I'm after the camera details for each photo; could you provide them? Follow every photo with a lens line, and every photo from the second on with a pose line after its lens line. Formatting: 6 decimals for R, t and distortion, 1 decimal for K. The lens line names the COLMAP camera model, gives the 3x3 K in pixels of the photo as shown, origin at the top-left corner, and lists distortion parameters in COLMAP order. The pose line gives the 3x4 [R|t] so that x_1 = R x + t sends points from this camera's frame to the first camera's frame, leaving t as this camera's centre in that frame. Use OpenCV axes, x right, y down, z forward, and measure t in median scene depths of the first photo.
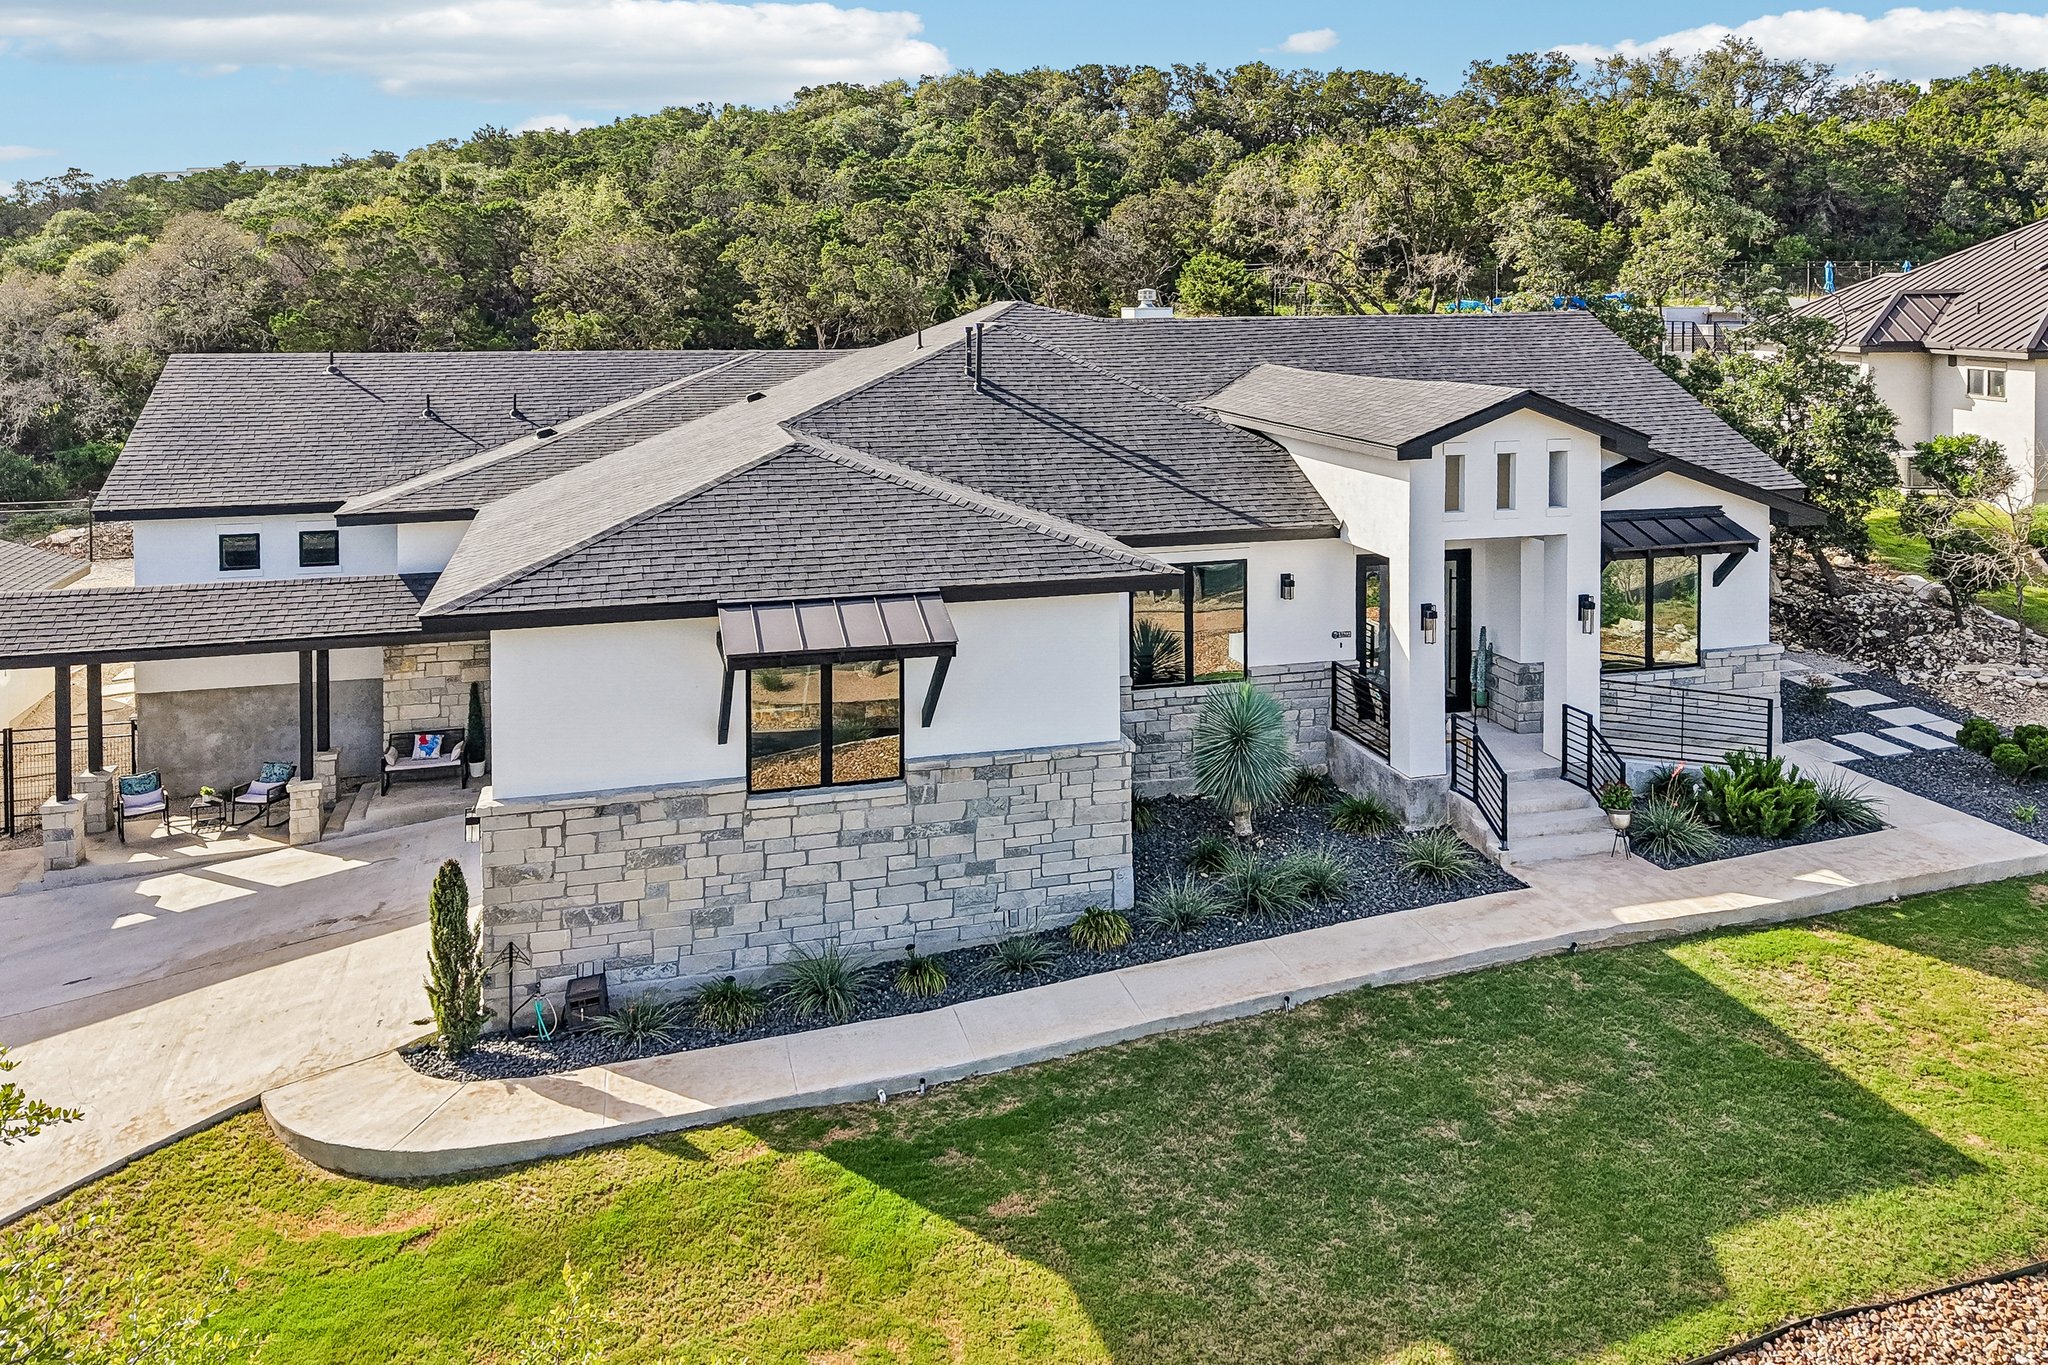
lens RADIAL K [[1498.6, 0, 1019.1], [0, 1498.6, 334.6], [0, 0, 1]] dist [0.054878, -0.063616]
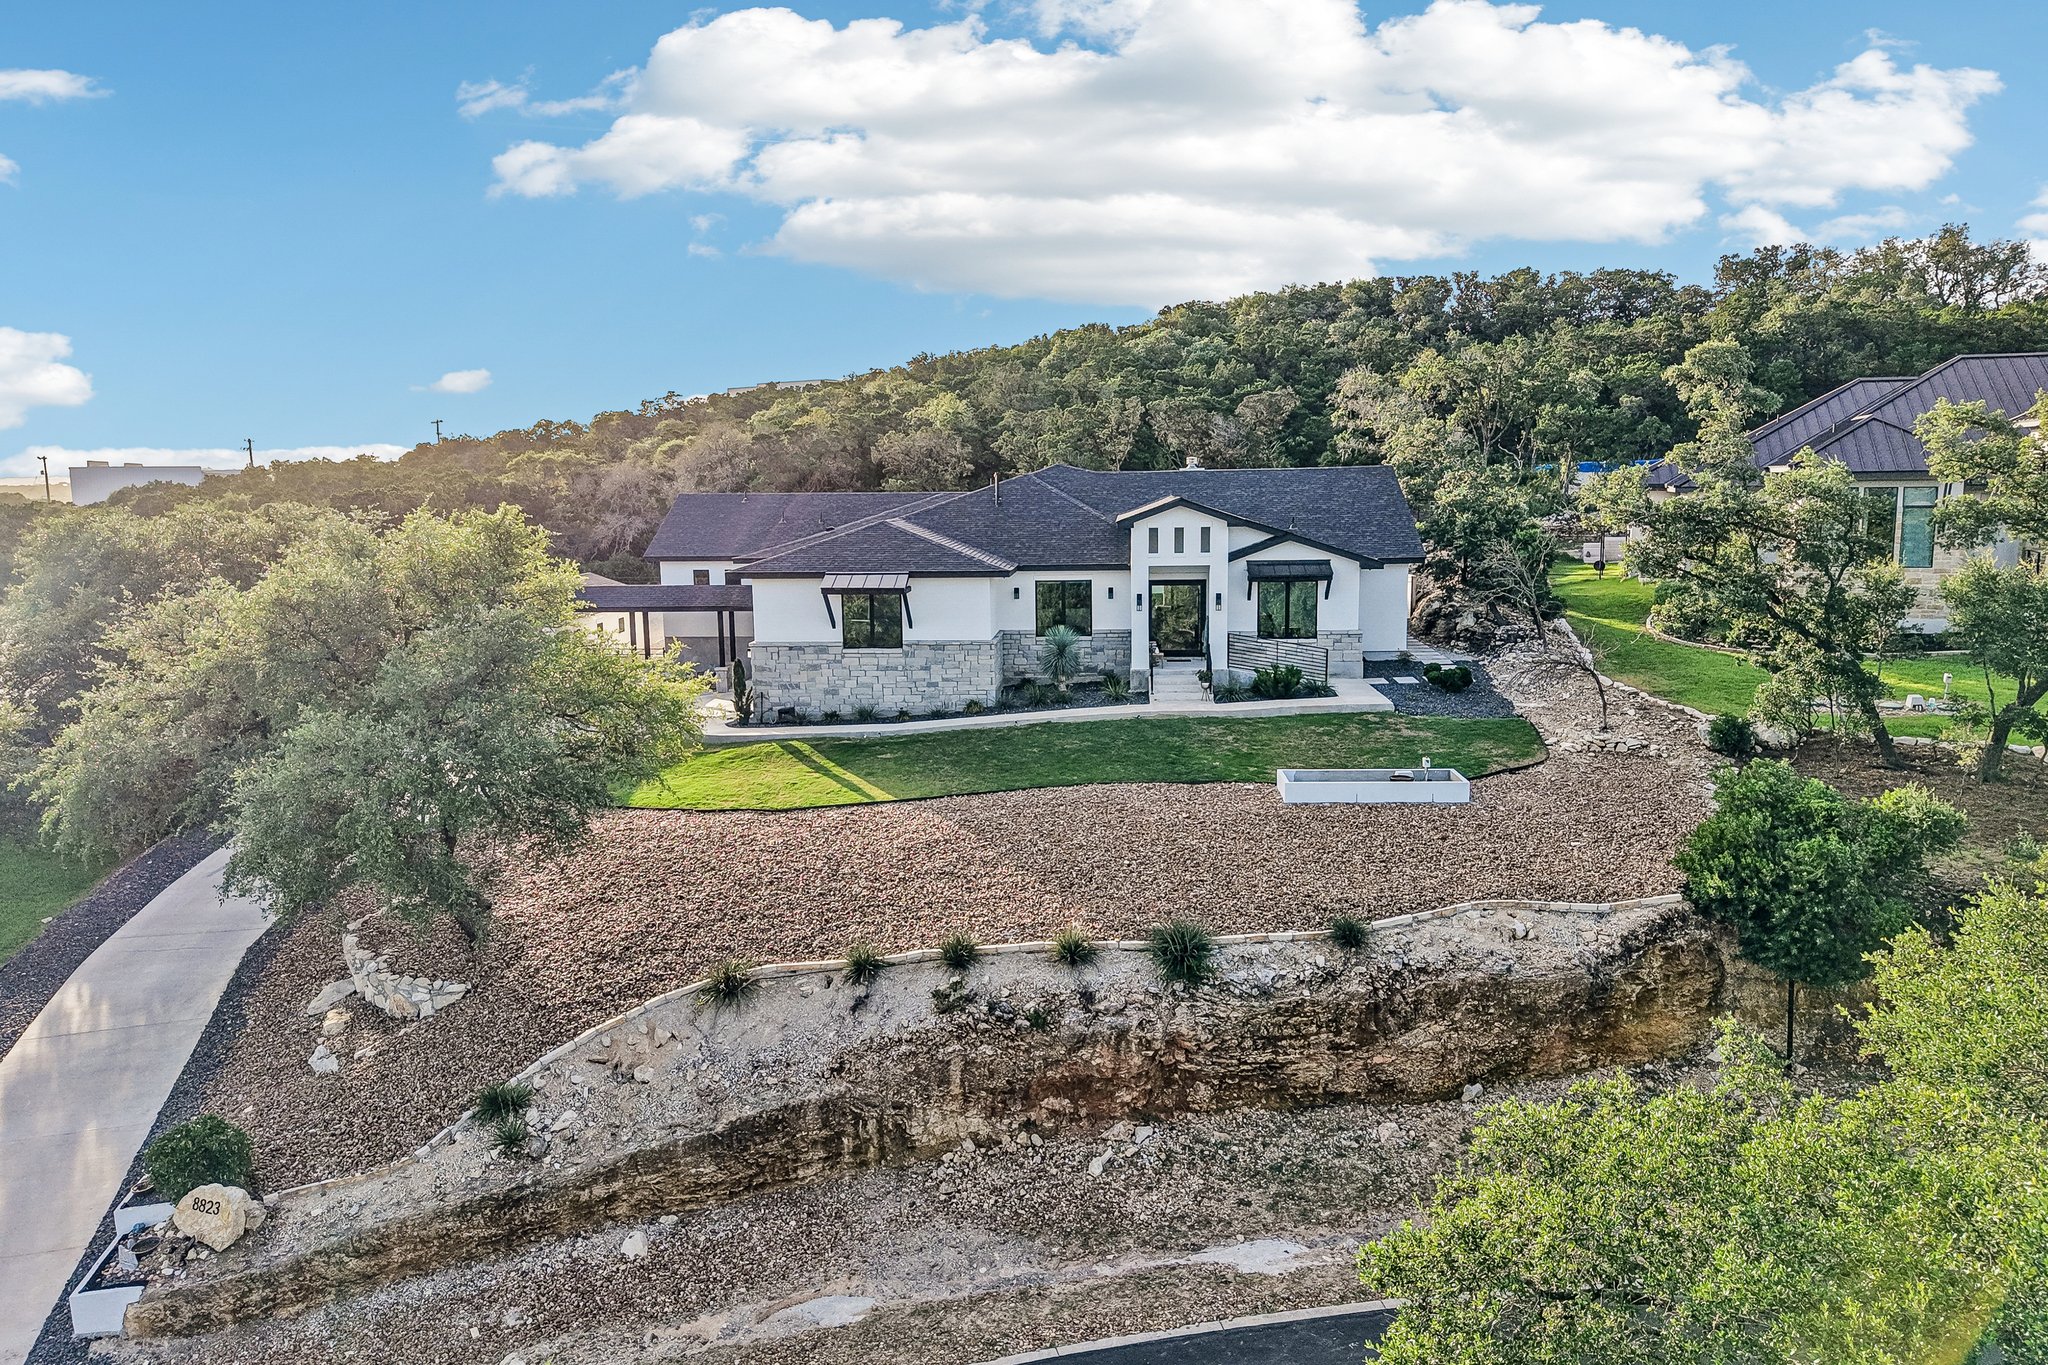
lens RADIAL K [[1393.3, 0, 1029.8], [0, 1393.3, 680.7], [0, 0, 1]] dist [0.069918, -0.134225]
pose [[0.945577, 0.038052, -0.323167, 0.876992], [0.000348, 0.993020, 0.117944, 0.066752], [0.325399, -0.111637, 0.938963, -1.146278]]
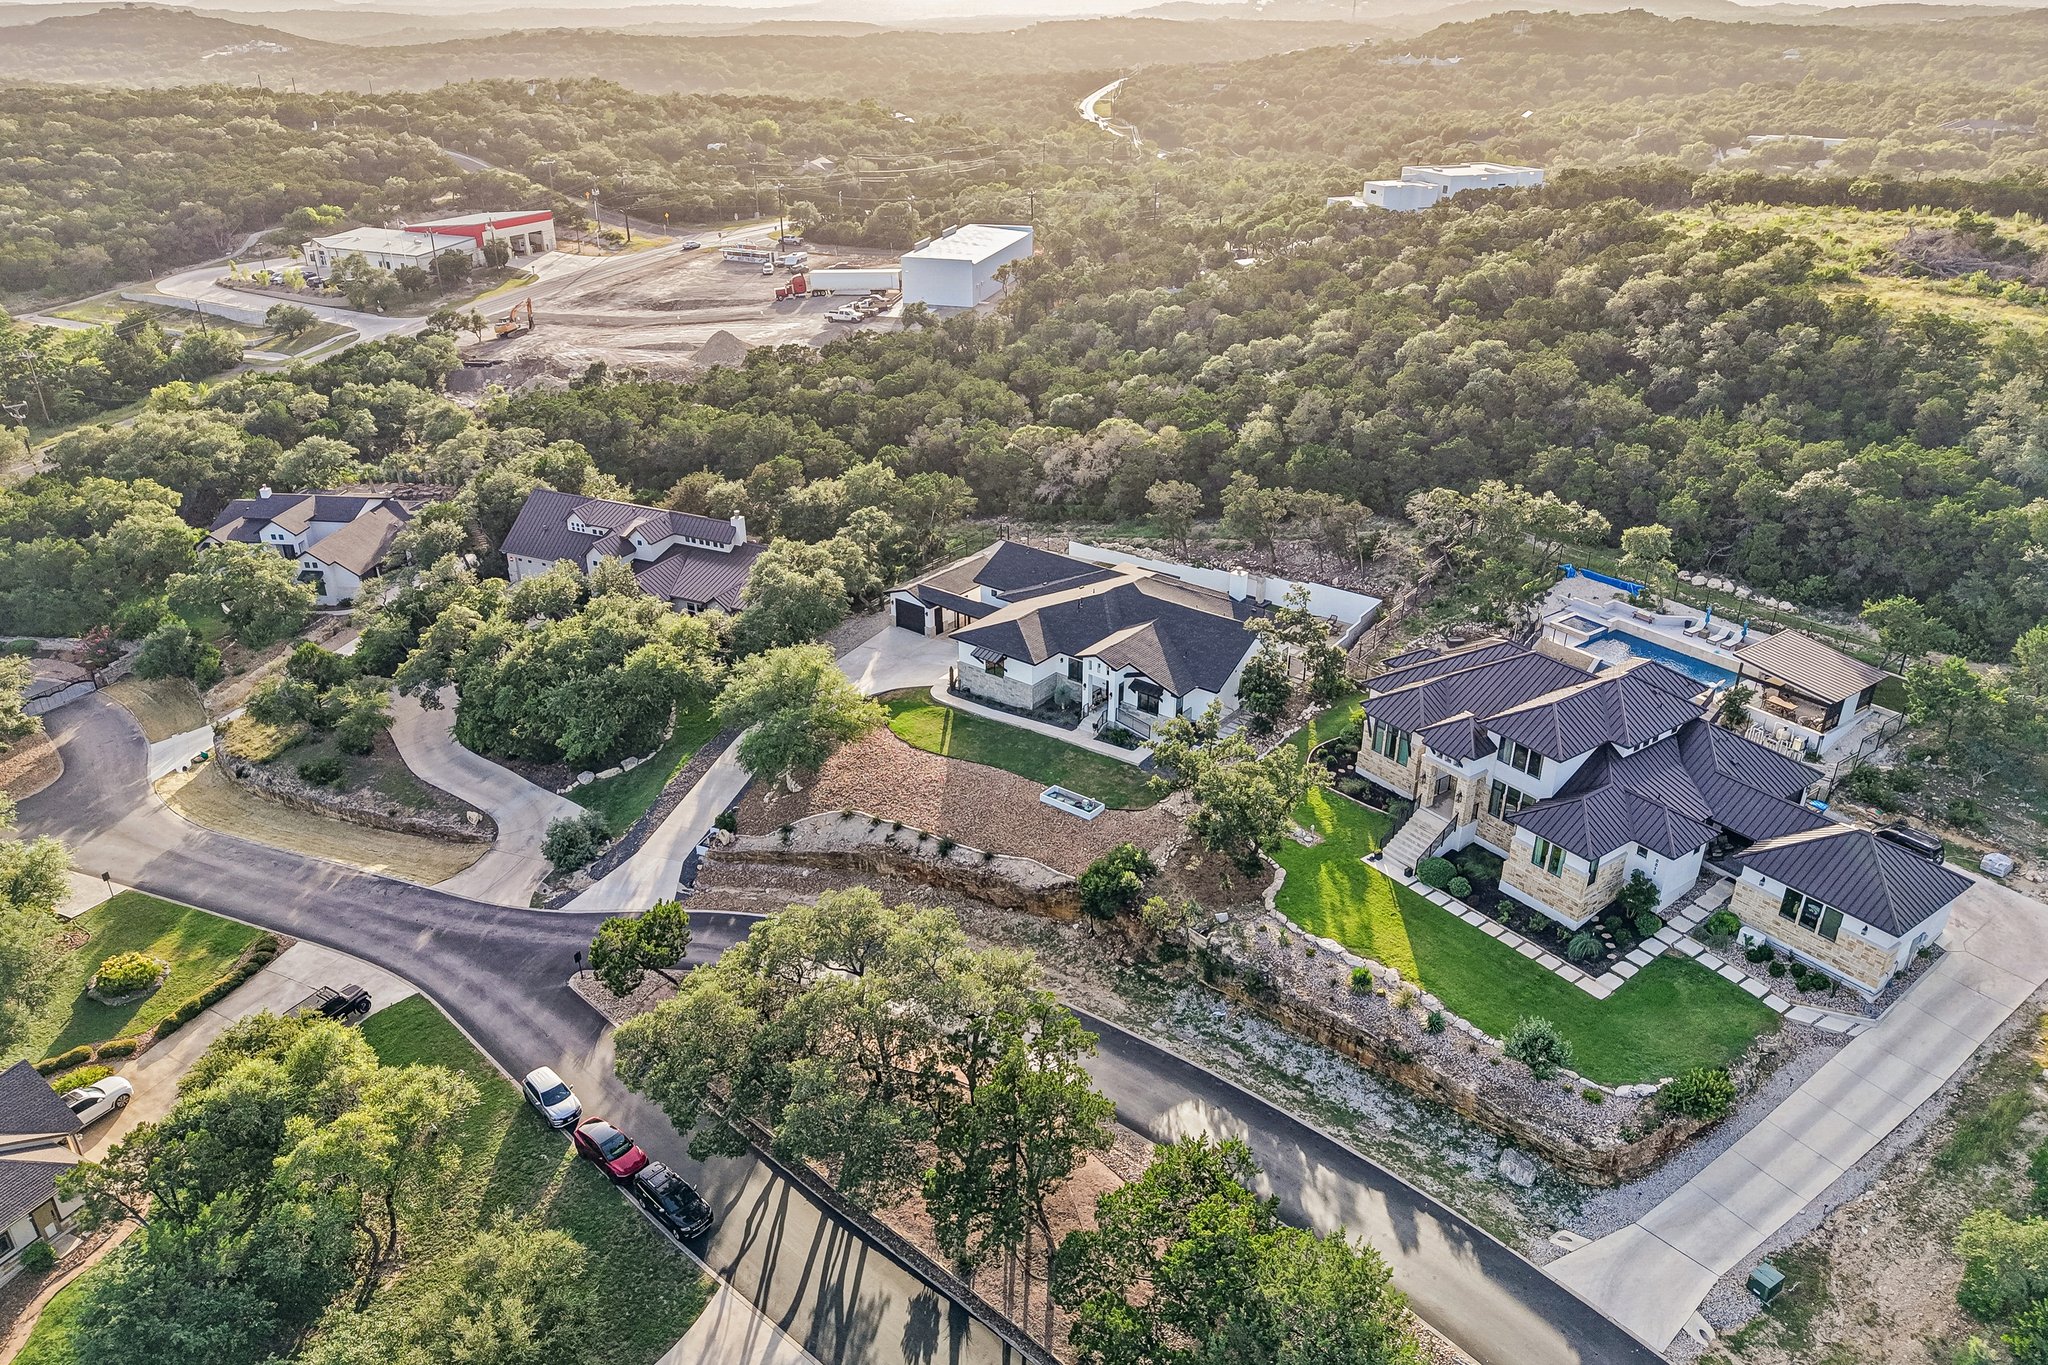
lens RADIAL K [[1423.1, 0, 1024.9], [0, 1423.1, 632.5], [0, 0, 1]] dist [0.049535, -0.052126]
pose [[0.592083, 0.331032, -0.734749, 4.282354], [-0.023328, 0.918396, 0.394974, -2.241472], [0.805539, -0.216717, 0.551489, -2.201609]]
